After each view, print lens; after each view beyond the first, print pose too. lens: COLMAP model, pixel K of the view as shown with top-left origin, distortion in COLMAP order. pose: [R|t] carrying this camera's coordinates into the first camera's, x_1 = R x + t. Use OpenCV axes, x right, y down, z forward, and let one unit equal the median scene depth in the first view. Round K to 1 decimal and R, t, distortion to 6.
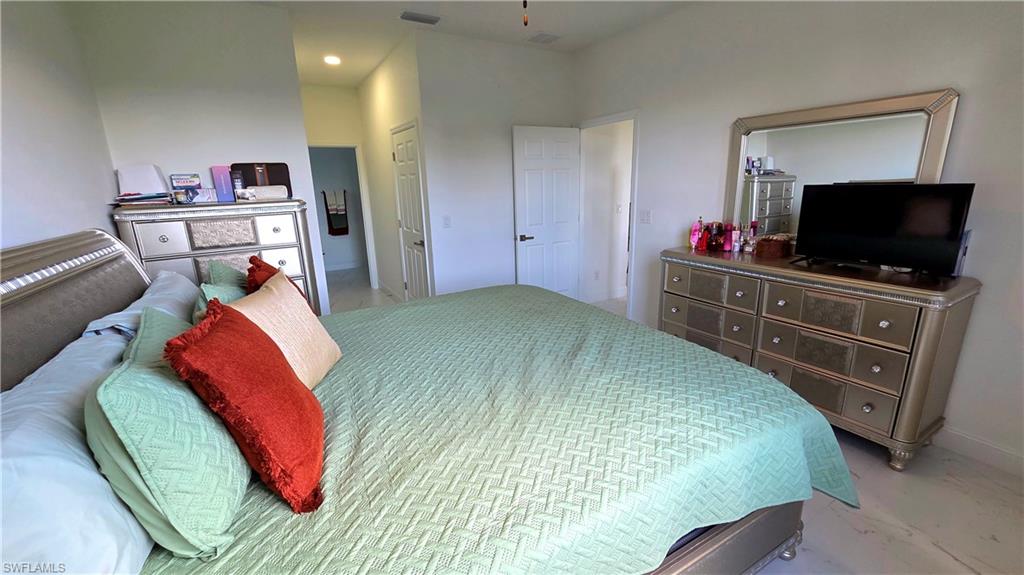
lens RADIAL K [[418.4, 0, 506.8], [0, 418.4, 285.7], [0, 0, 1]] dist [0.002576, -0.001253]
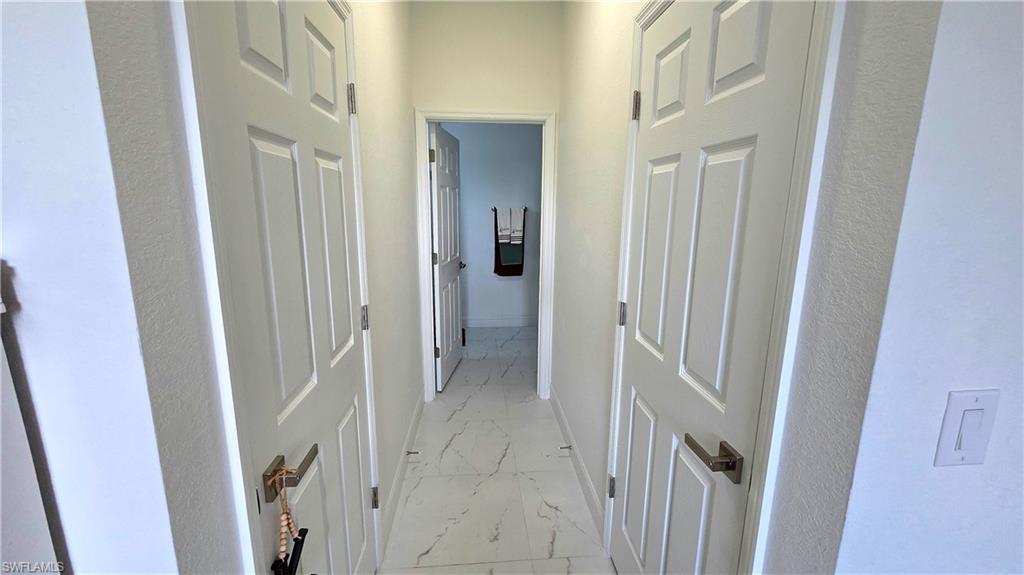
lens RADIAL K [[418.4, 0, 512.3], [0, 418.4, 284.7], [0, 0, 1]] dist [0.002576, -0.001253]
pose [[0.901568, 0.122053, -0.415063, -0.128235], [-0.143951, 0.989346, -0.021753, -0.096281], [0.407986, 0.079360, 0.909532, 0.425433]]
